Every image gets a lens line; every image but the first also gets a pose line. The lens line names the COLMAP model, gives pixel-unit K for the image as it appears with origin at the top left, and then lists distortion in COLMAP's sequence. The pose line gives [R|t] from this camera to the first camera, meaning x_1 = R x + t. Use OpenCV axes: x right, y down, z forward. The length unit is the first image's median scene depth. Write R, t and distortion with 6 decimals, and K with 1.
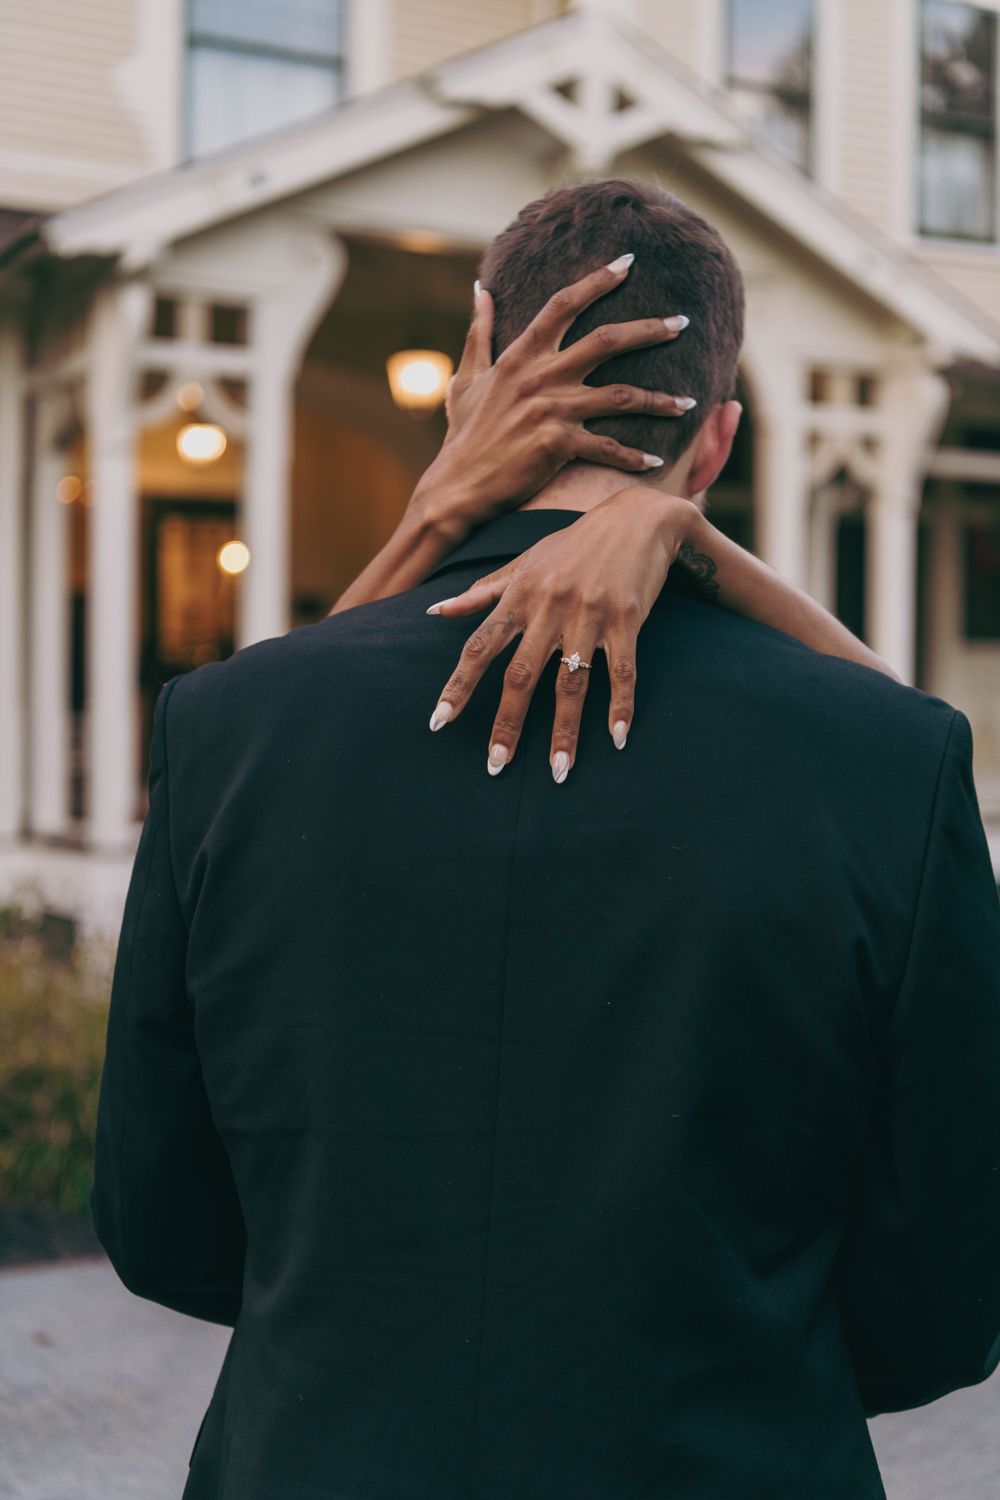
lens RADIAL K [[2338.4, 0, 500.0], [0, 2338.4, 706.2], [0, 0, 1]] dist [0.012714, -0.000206]
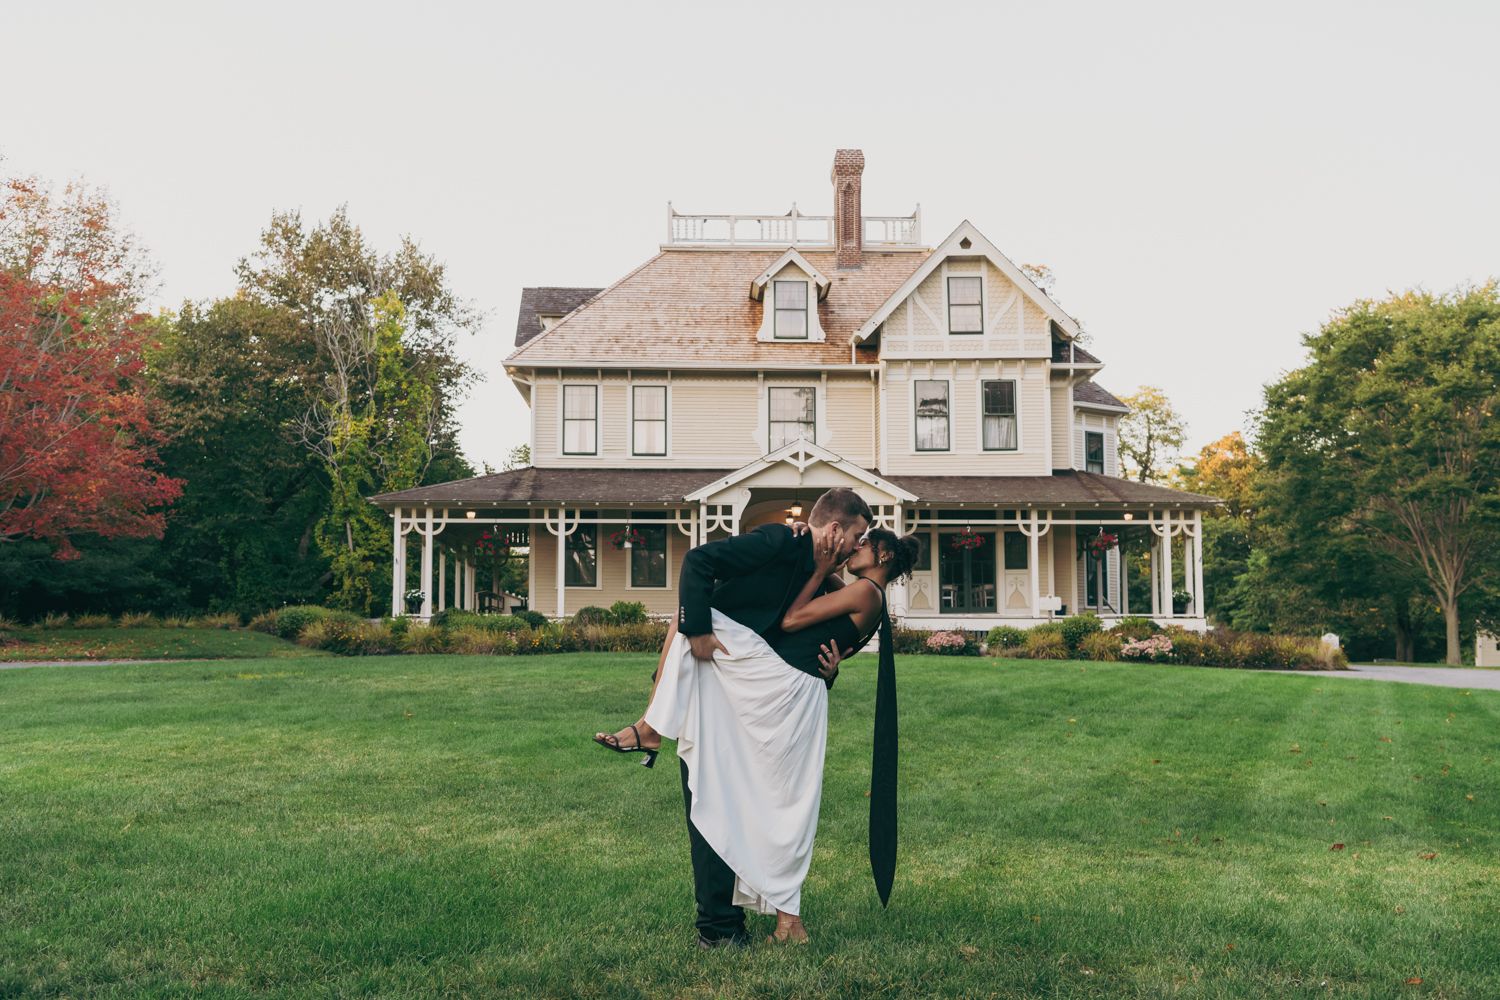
lens RADIAL K [[1630.4, 0, 750.0], [0, 1630.4, 500.0], [0, 0, 1]] dist [-0.001545, -0.010460]
pose [[0.891233, -0.047746, -0.451026, 1.433384], [0.018294, 0.997419, -0.069438, 0.054127], [0.453177, 0.053635, 0.889806, -1.975417]]
